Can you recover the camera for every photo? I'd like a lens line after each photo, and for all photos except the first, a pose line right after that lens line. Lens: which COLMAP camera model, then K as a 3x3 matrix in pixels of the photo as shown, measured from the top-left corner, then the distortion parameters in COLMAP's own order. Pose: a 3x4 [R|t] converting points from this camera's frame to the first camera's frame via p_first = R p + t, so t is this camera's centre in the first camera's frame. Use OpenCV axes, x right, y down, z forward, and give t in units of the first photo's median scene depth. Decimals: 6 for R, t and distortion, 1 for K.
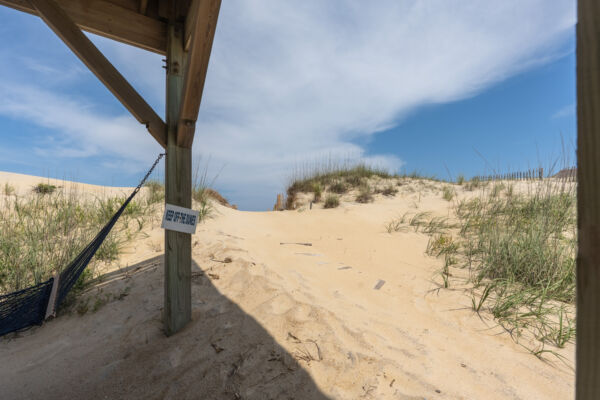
lens RADIAL K [[276.4, 0, 309.9], [0, 276.4, 228.3], [0, 0, 1]] dist [0.001446, -0.002676]
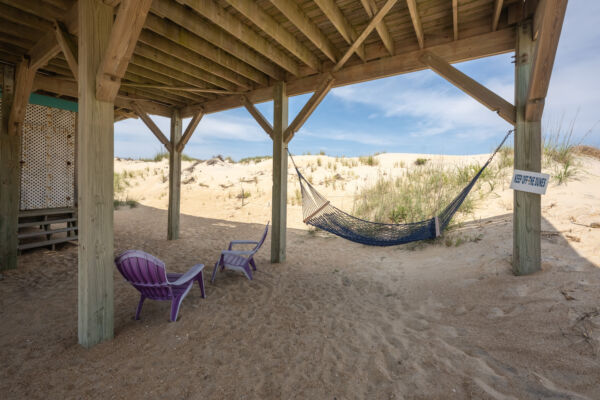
lens RADIAL K [[246.4, 0, 289.7], [0, 246.4, 179.5], [0, 0, 1]] dist [-0.002438, 0.000212]
pose [[0.328573, -0.016224, -0.944339, 0.170112], [-0.023916, 0.999389, -0.025491, 0.008206], [0.944176, 0.030961, 0.327985, -0.284138]]
